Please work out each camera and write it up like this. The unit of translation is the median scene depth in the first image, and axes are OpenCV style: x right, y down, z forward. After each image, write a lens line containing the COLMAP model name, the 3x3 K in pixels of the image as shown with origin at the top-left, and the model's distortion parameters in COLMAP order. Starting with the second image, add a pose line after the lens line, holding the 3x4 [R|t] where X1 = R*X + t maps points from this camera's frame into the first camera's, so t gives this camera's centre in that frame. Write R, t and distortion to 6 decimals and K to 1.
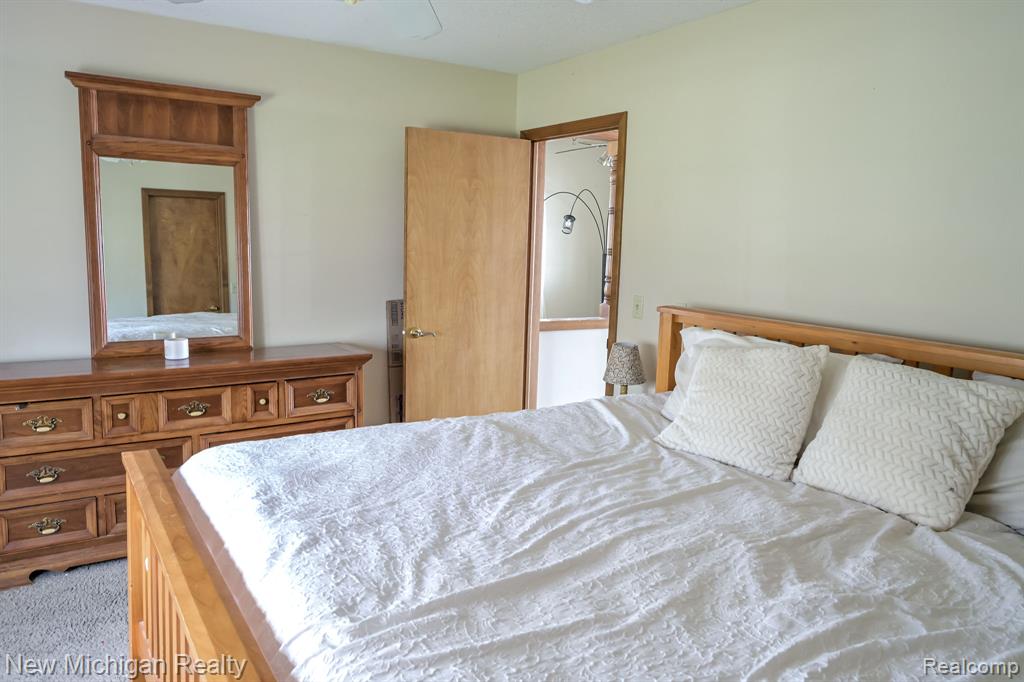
lens RADIAL K [[712.7, 0, 507.0], [0, 712.7, 340.9], [0, 0, 1]] dist [-0.017592, 0.028528]
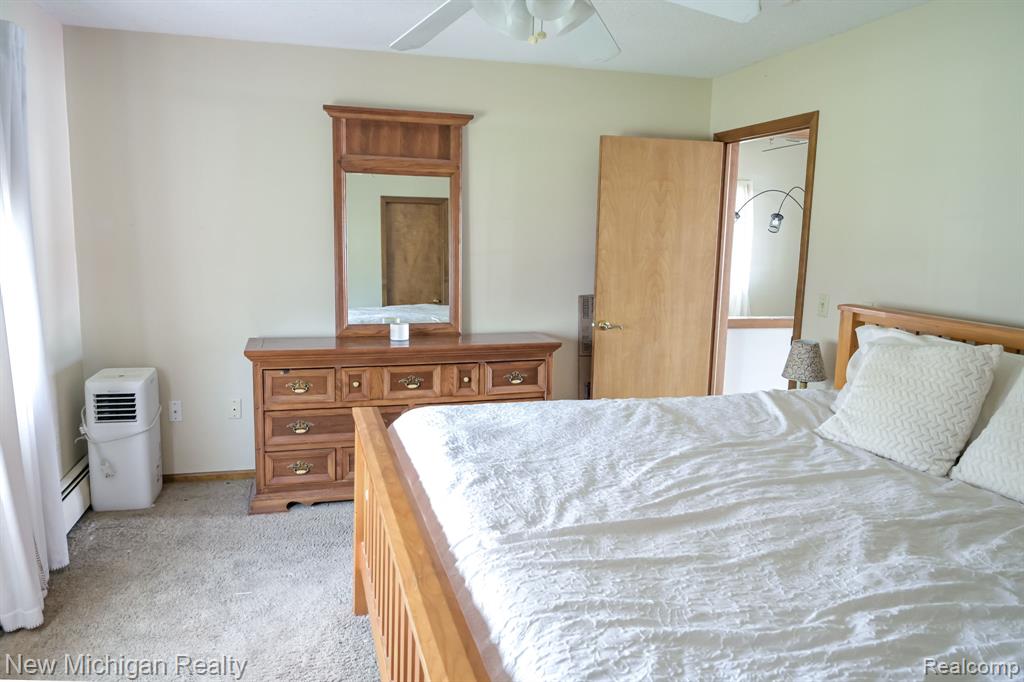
lens RADIAL K [[712.7, 0, 507.0], [0, 712.7, 340.9], [0, 0, 1]] dist [-0.017592, 0.028528]
pose [[0.954833, 0.037102, -0.294816, 0.085657], [-0.037409, 0.999289, 0.004600, 0.021330], [0.294777, 0.006637, 0.955543, -0.125169]]
